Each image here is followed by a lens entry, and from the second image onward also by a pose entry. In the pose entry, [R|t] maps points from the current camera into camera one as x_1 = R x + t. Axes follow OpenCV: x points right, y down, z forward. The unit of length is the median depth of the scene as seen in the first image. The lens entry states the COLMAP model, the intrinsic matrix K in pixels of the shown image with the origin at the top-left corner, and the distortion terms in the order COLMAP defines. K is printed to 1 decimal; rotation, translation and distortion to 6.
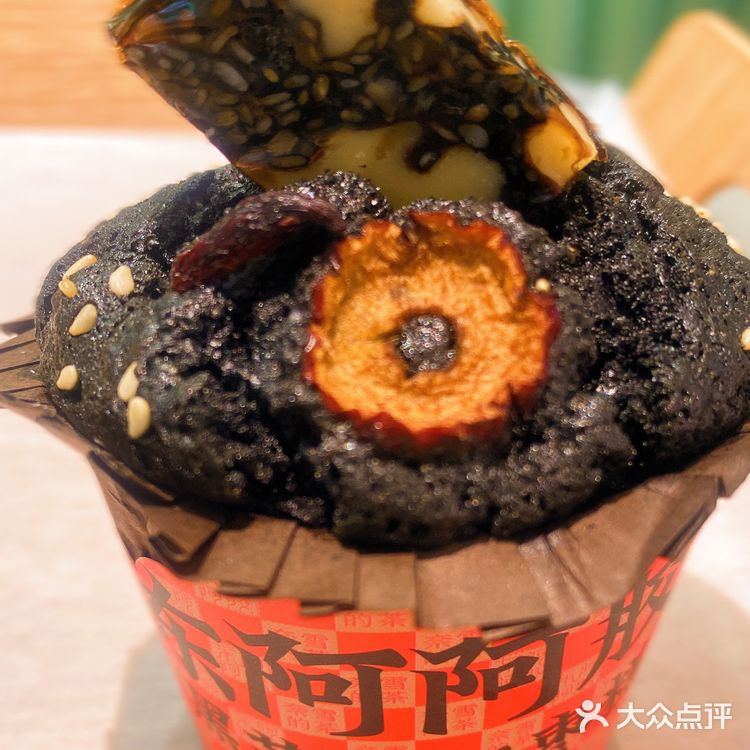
lens RADIAL K [[982.8, 0, 375.0], [0, 982.8, 375.0], [0, 0, 1]] dist [-0.144192, -0.009096]
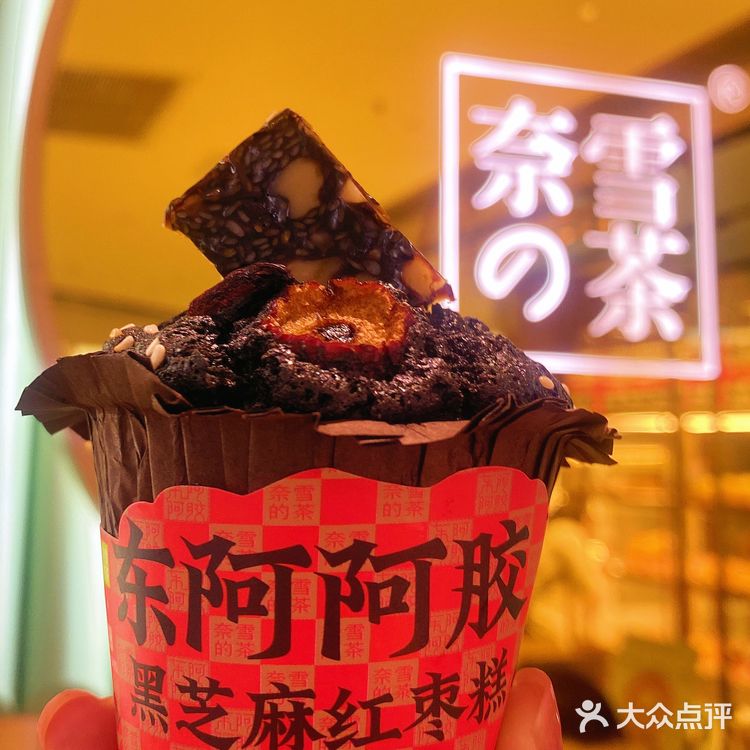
lens RADIAL K [[982.8, 0, 375.0], [0, 982.8, 375.0], [0, 0, 1]] dist [-0.144192, -0.009096]
pose [[0.997653, 0.061697, 0.029705, 0.066125], [-0.031398, 0.797680, -0.602264, 0.934191], [-0.060853, 0.599917, 0.797744, -0.266751]]
